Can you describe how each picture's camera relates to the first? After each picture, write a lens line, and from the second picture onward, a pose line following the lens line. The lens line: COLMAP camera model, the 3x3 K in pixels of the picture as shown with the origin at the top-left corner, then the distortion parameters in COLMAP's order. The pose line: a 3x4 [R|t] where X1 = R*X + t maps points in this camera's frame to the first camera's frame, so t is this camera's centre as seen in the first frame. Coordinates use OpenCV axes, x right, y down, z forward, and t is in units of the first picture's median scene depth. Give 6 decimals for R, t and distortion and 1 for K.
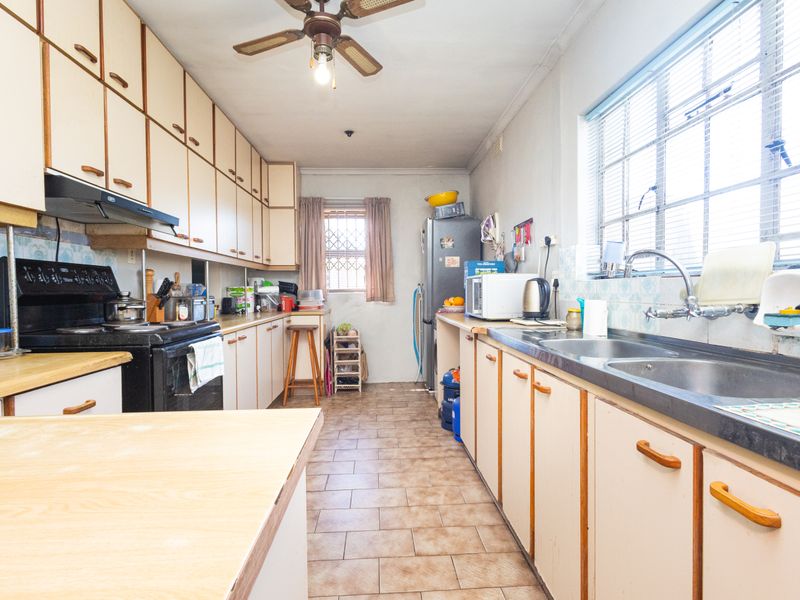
lens RADIAL K [[409.6, 0, 392.4], [0, 409.6, 300.6], [0, 0, 1]] dist [0.002235, 0.000346]
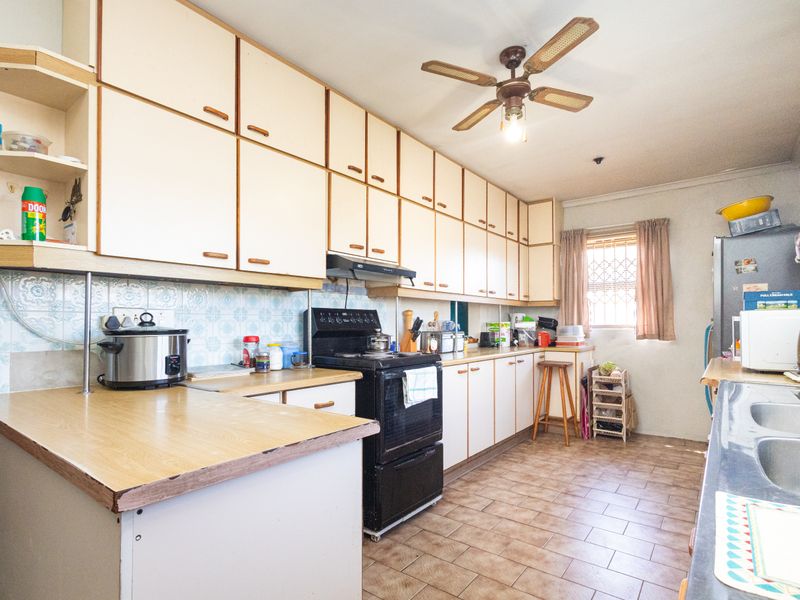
lens RADIAL K [[417.2, 0, 400.1], [0, 417.2, 316.5], [0, 0, 1]] dist [0.001238, 0.000345]
pose [[0.760672, -0.004191, -0.649122, 0.161881], [-0.020295, 0.999337, -0.030235, -0.011169], [0.648819, 0.036172, 0.760083, -0.011785]]
